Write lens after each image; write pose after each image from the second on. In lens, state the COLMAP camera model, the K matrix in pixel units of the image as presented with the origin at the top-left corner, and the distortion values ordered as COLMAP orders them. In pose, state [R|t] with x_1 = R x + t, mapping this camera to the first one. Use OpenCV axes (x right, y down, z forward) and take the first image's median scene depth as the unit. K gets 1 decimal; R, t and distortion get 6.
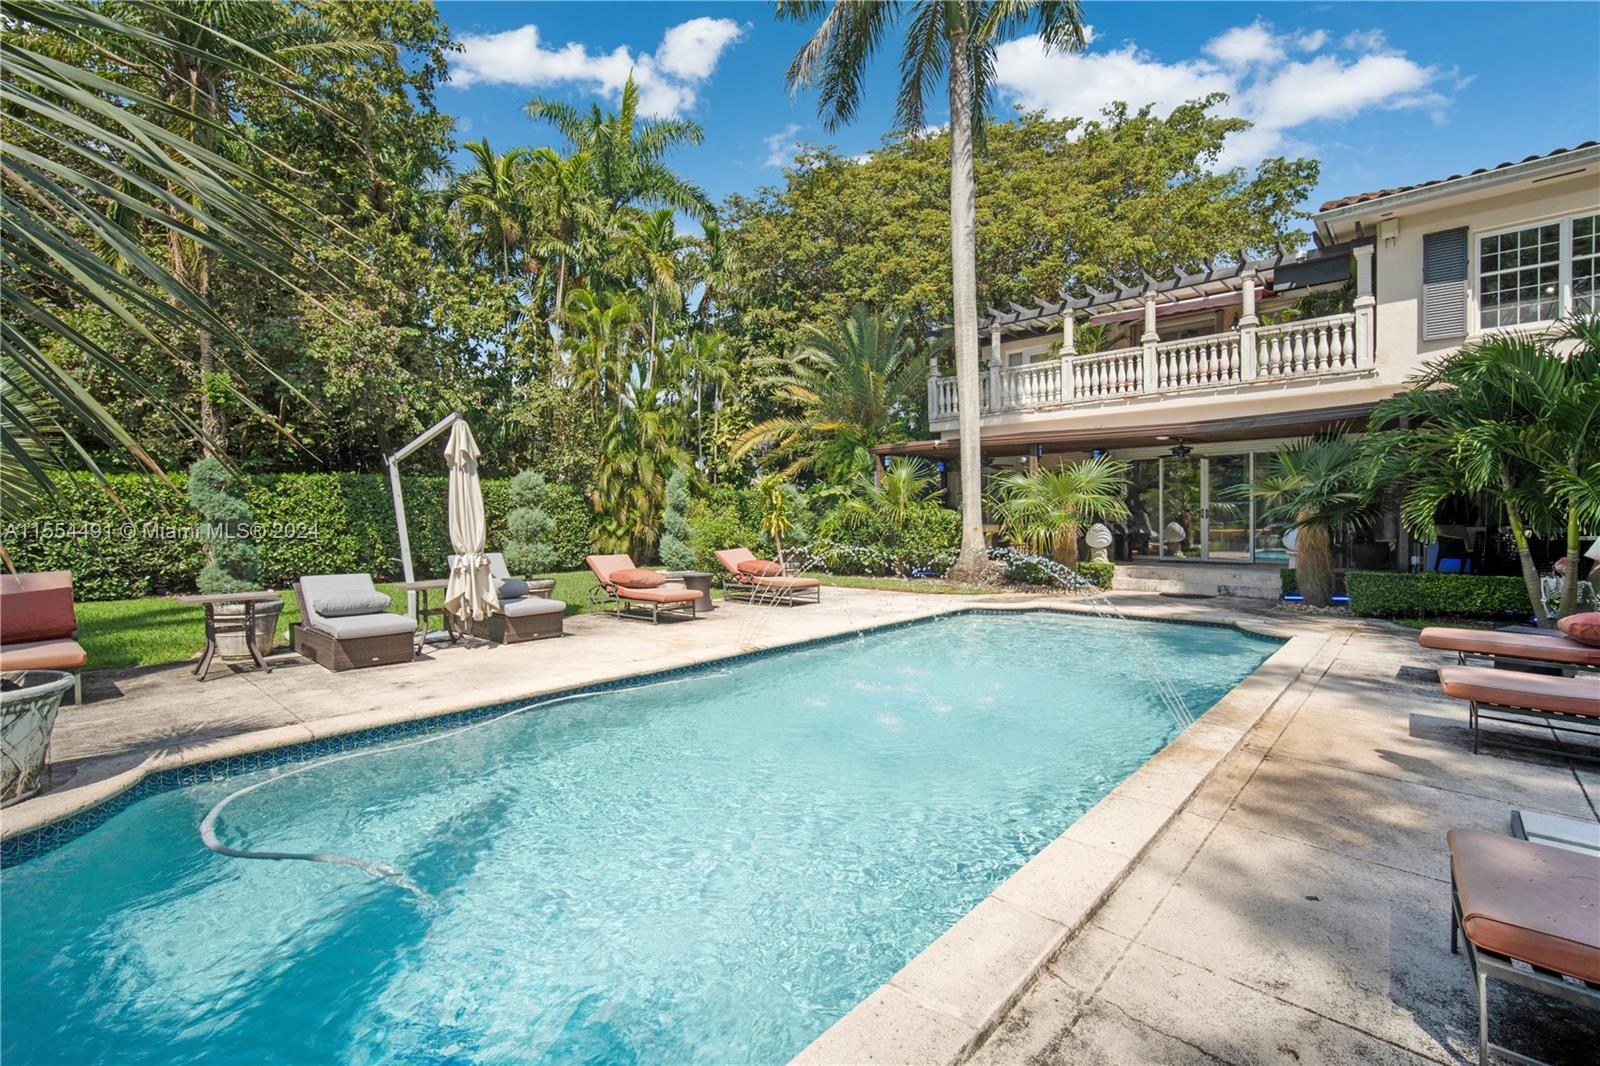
lens RADIAL K [[689.9, 0, 800.0], [0, 689.9, 533.0], [0, 0, 1]] dist [-0.012405, 0.000380]
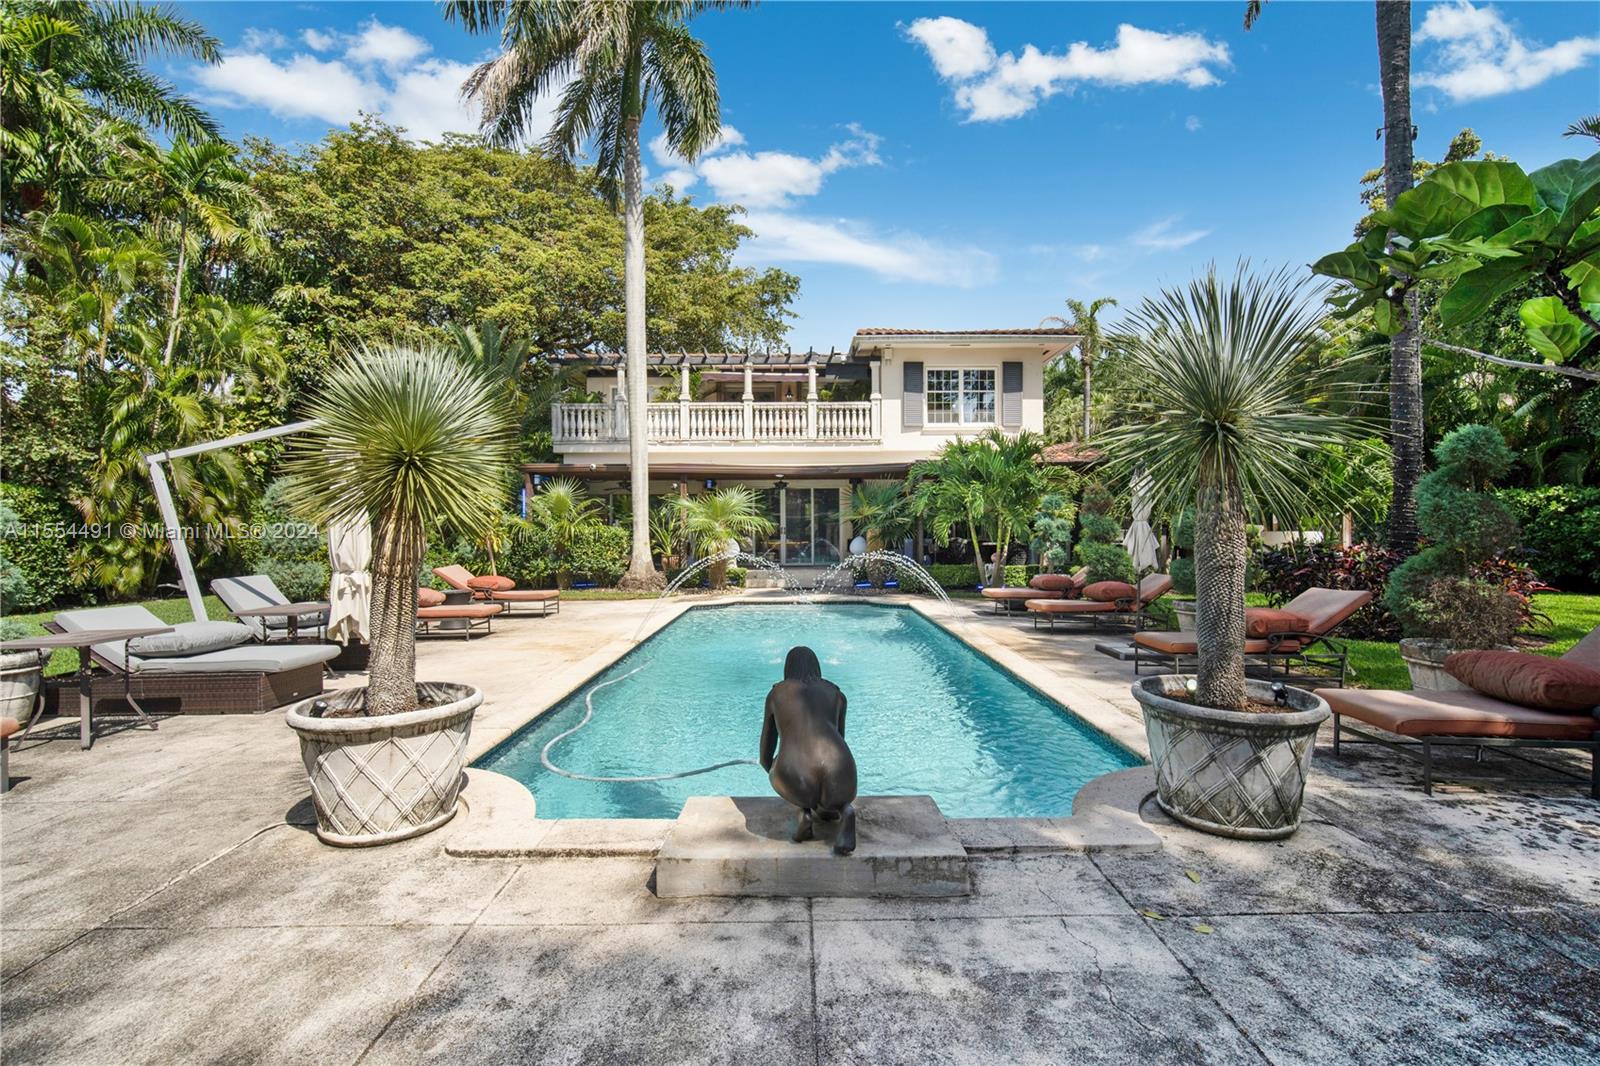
lens RADIAL K [[645.4, 0, 849.7], [0, 645.4, 538.4], [0, 0, 1]] dist [-0.017596, 0.000112]
pose [[0.722575, -0.004700, 0.691277, -0.206703], [0.017603, 0.999778, -0.011603, 0.003625], [-0.691068, 0.020553, 0.722497, -0.020172]]
